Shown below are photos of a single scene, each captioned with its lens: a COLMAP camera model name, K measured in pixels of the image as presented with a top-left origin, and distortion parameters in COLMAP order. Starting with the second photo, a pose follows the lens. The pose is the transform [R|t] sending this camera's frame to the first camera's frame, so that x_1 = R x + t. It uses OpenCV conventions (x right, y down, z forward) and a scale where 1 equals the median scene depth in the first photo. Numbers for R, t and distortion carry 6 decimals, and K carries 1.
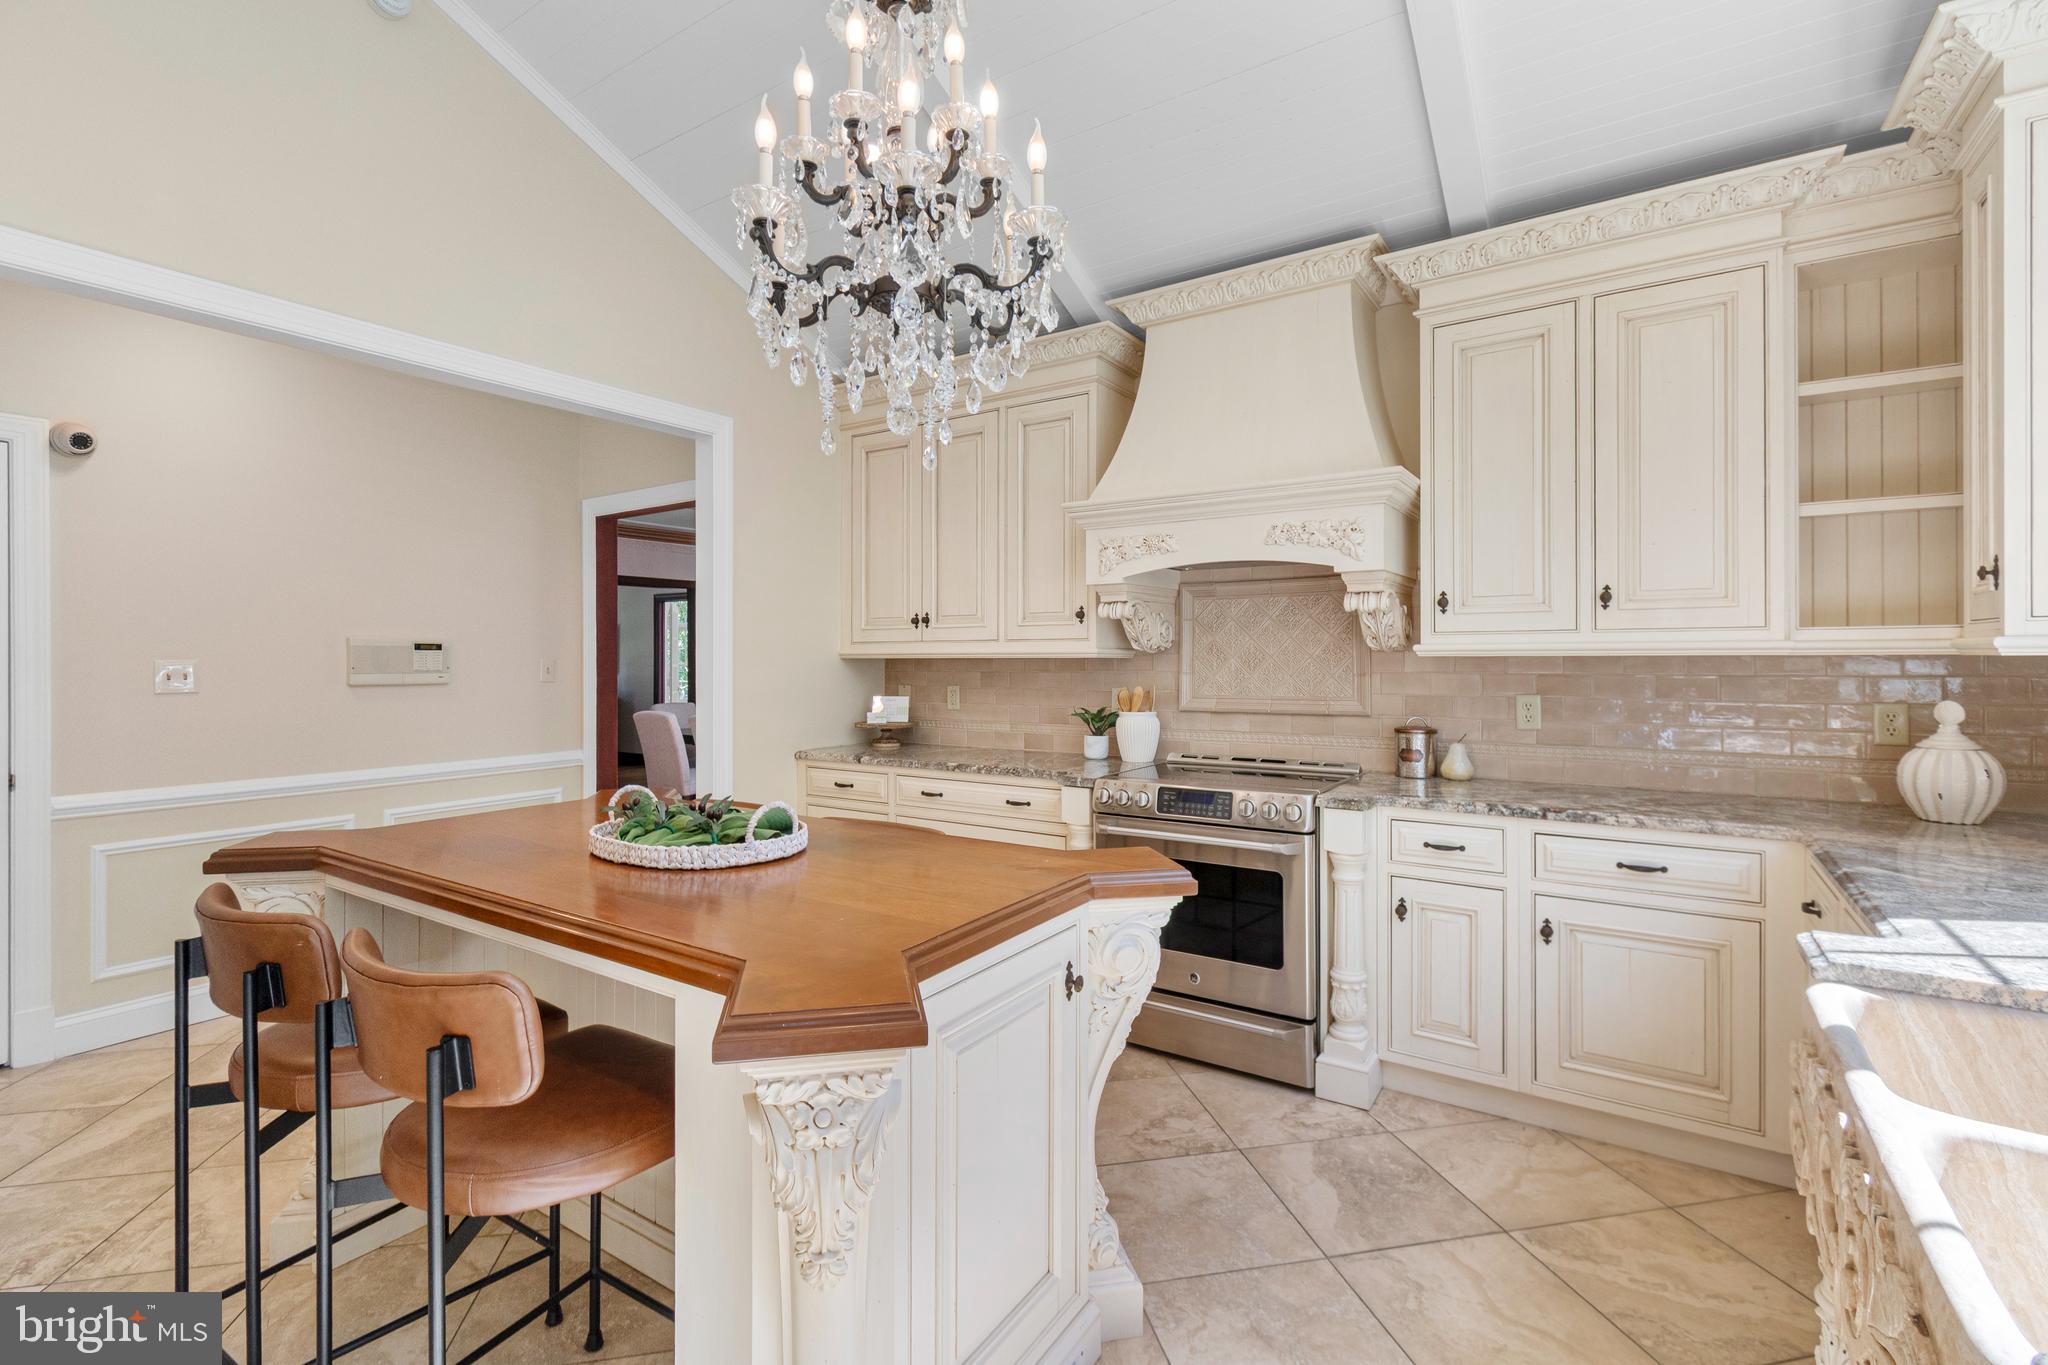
lens RADIAL K [[917.1, 0, 1012.9], [0, 917.1, 649.6], [0, 0, 1]] dist [0.002985, -0.001323]
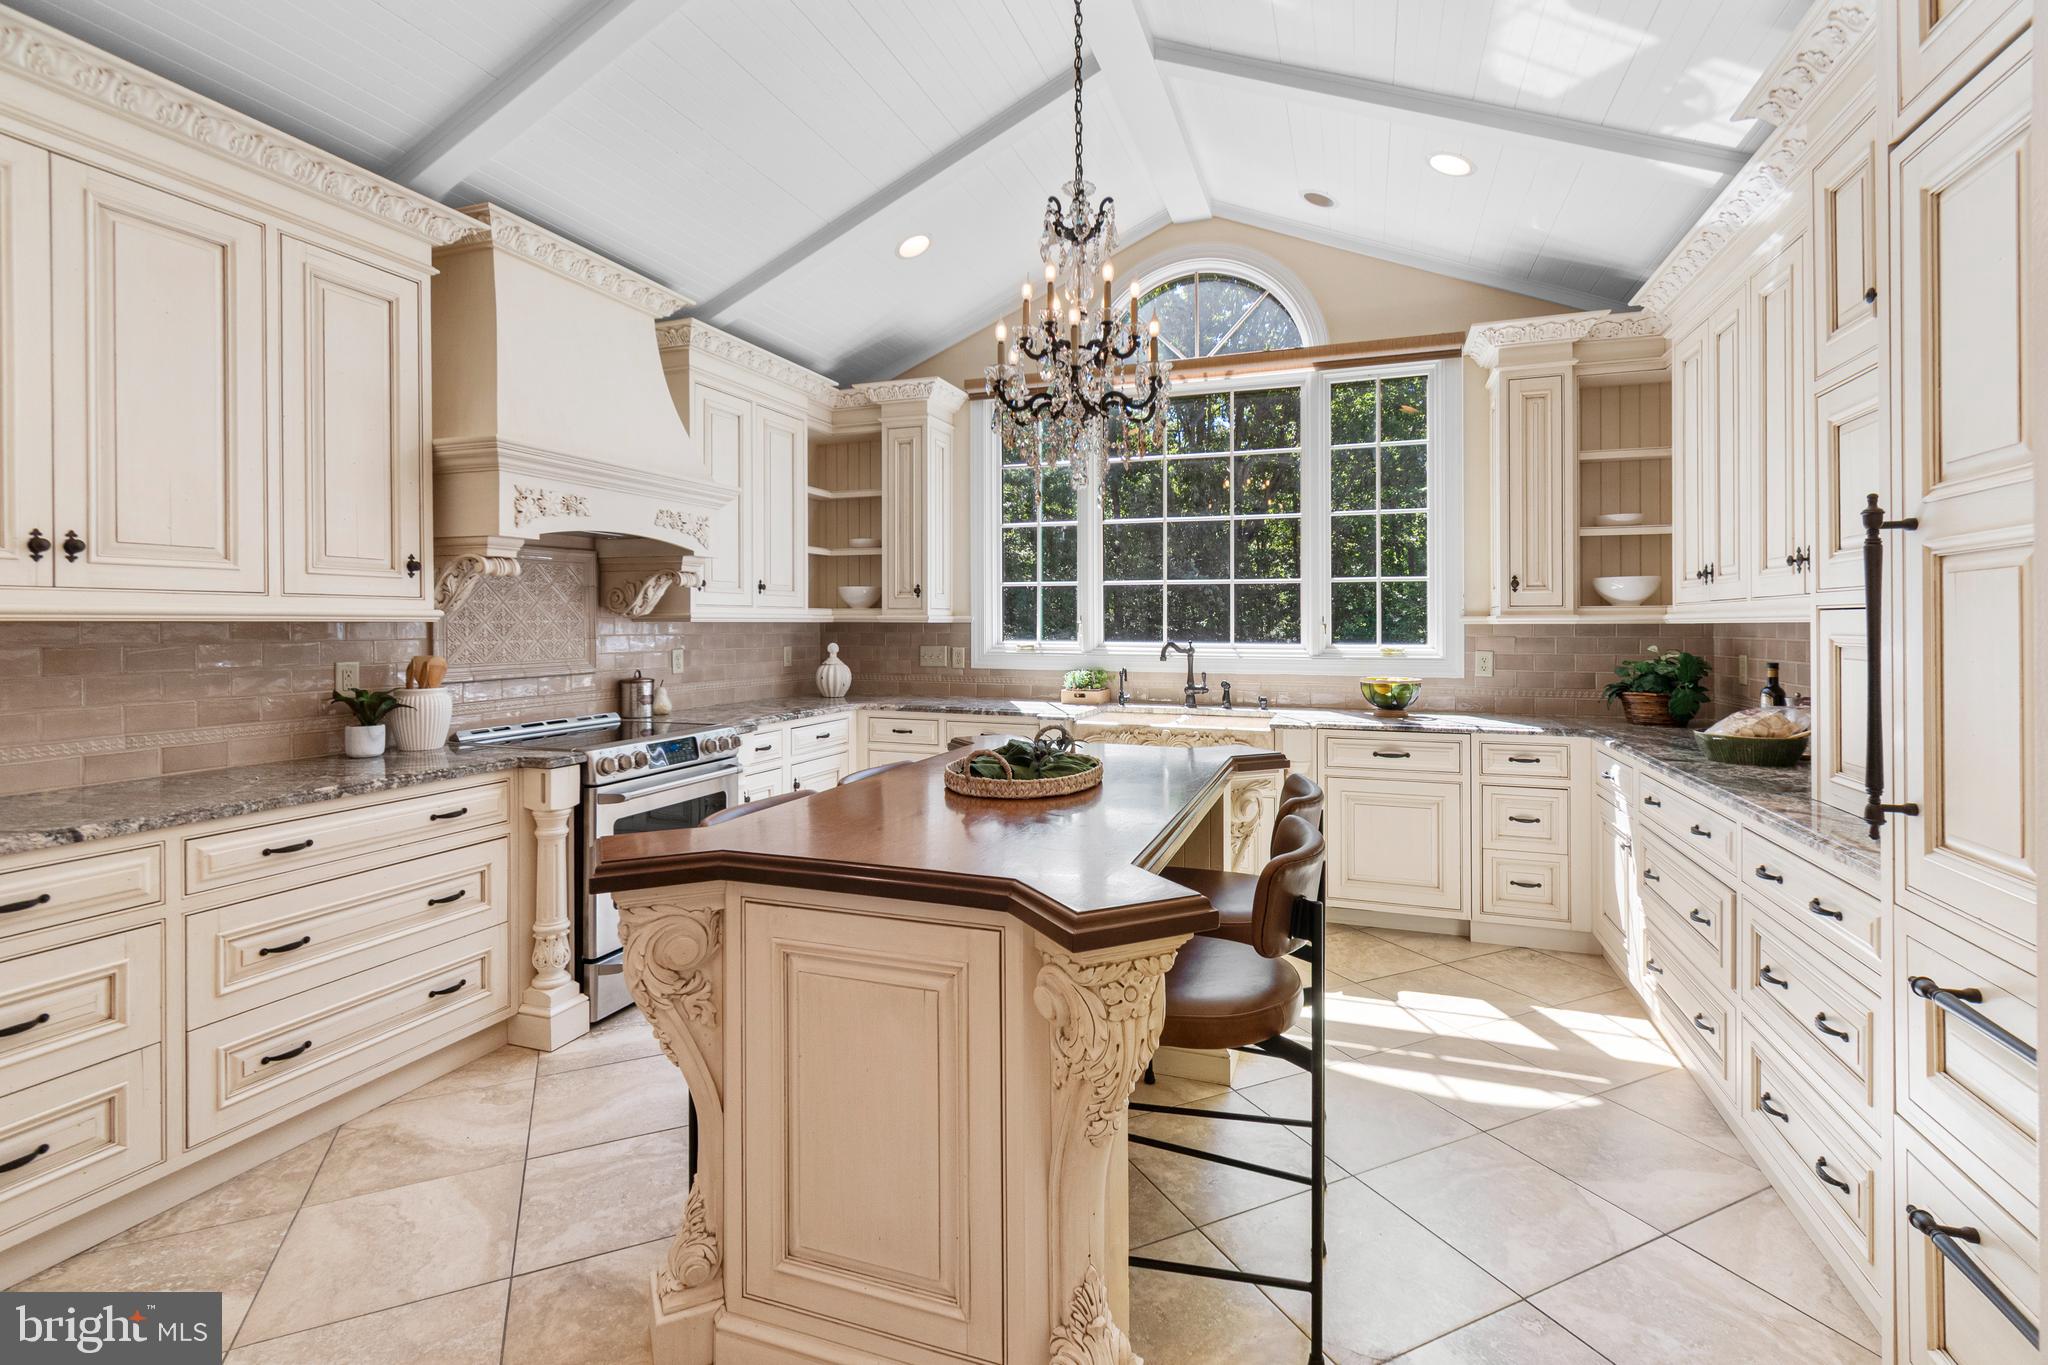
lens RADIAL K [[925.5, 0, 1019.8], [0, 925.5, 630.2], [0, 0, 1]] dist [0.003114, -0.000661]
pose [[-0.237355, -0.004731, 0.971412, -0.948541], [-0.009235, 0.999954, 0.002614, 0.010948], [-0.971379, -0.008350, -0.237387, 0.816823]]
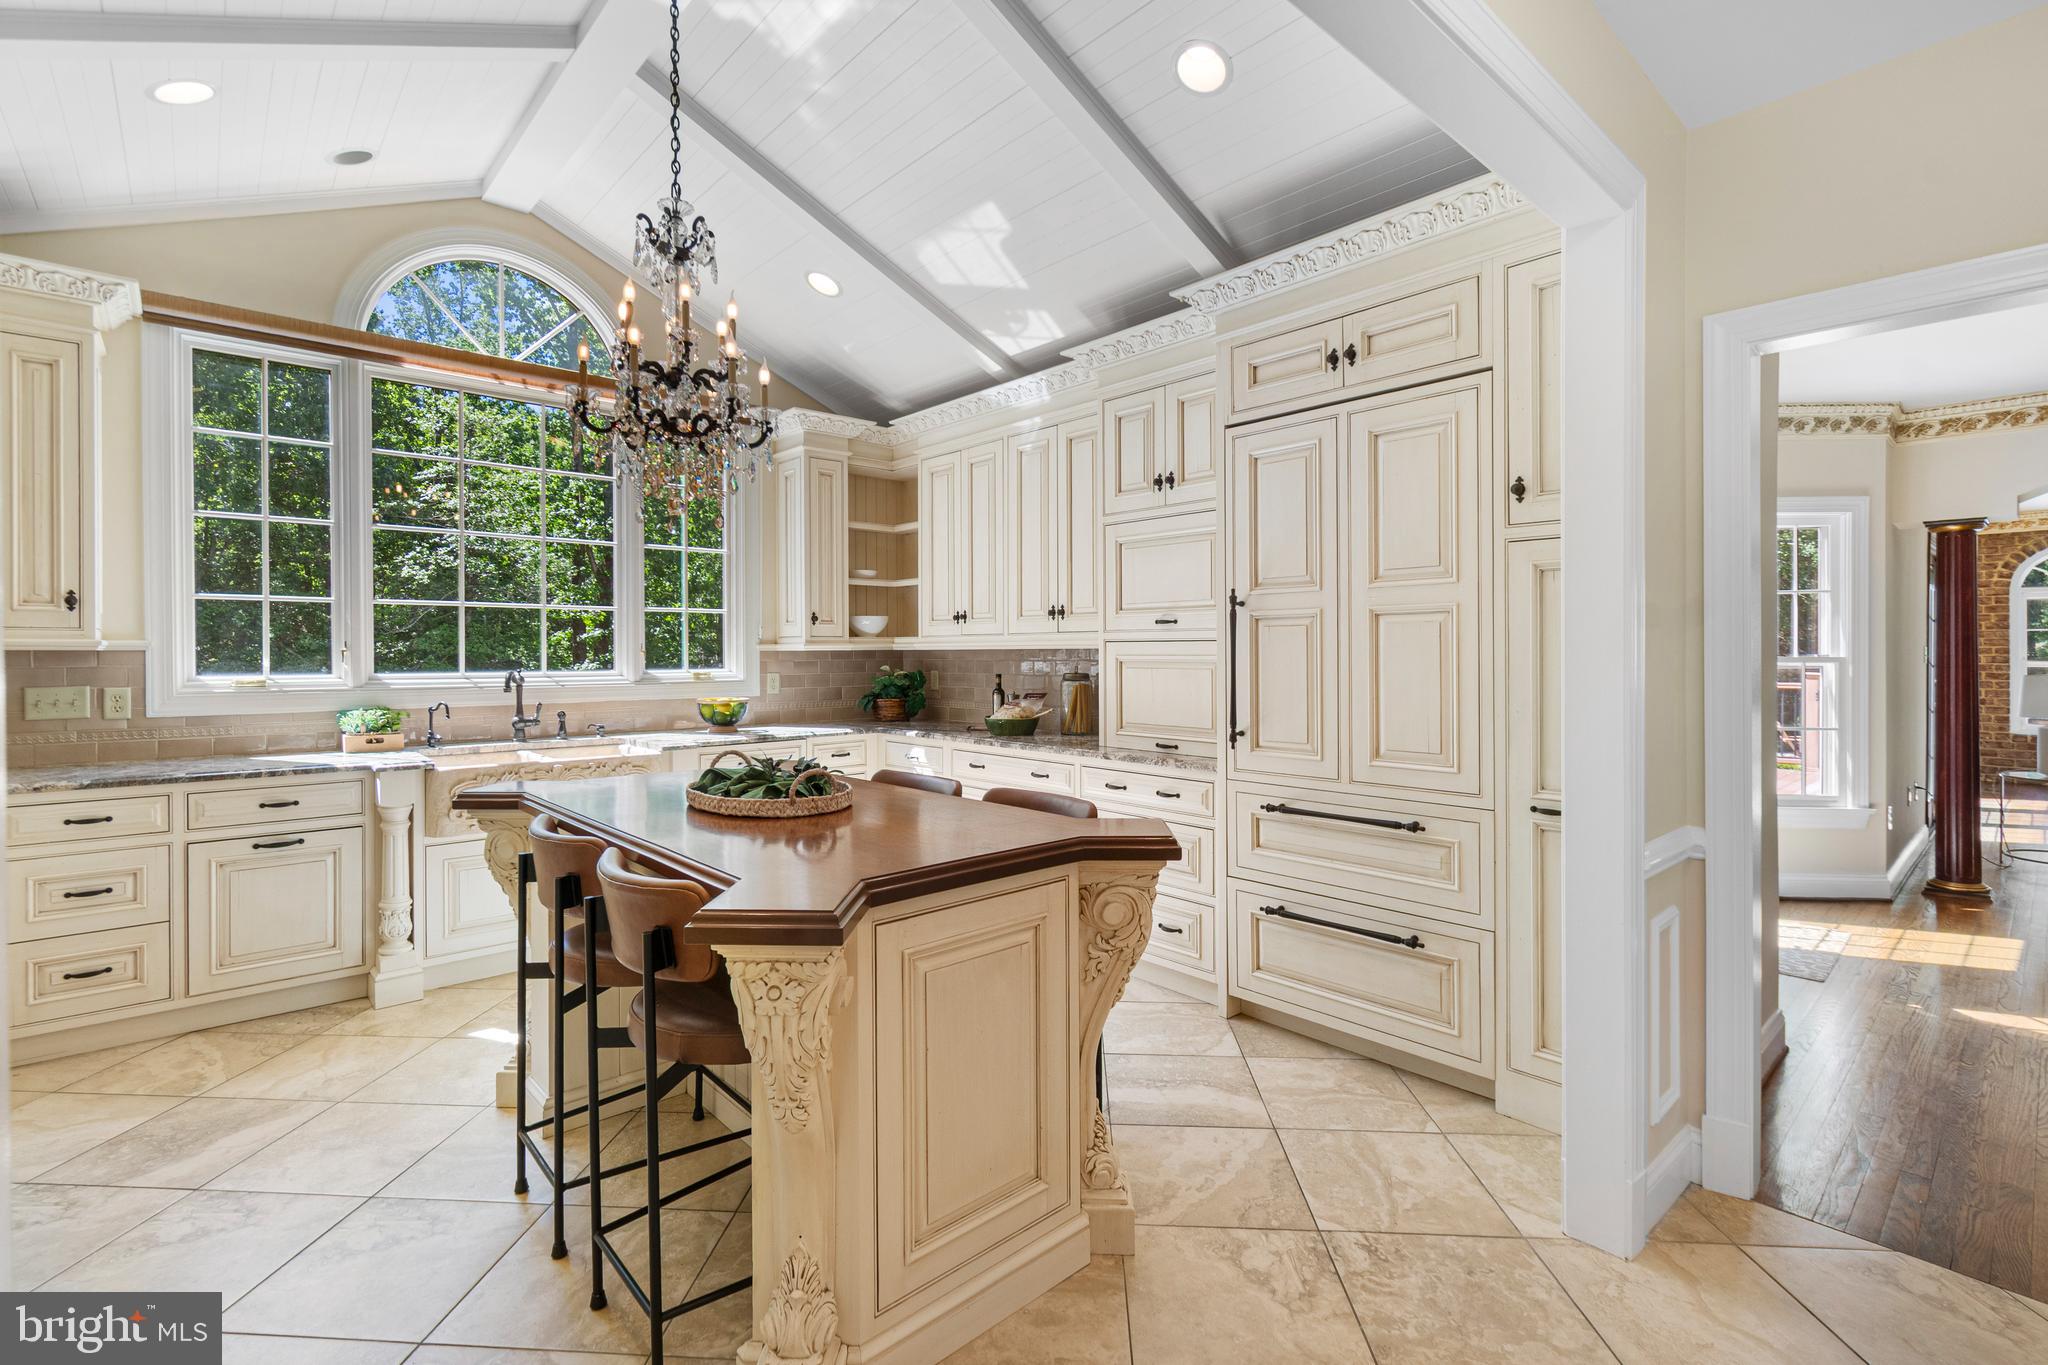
lens RADIAL K [[928.9, 0, 1005.7], [0, 928.9, 659.7], [0, 0, 1]] dist [0.004866, 0.000263]
pose [[-0.966351, 0.002062, 0.257220, -0.610328], [0.002258, 0.999997, 0.000465, 0.015483], [-0.257219, 0.001030, -0.966353, 1.338541]]
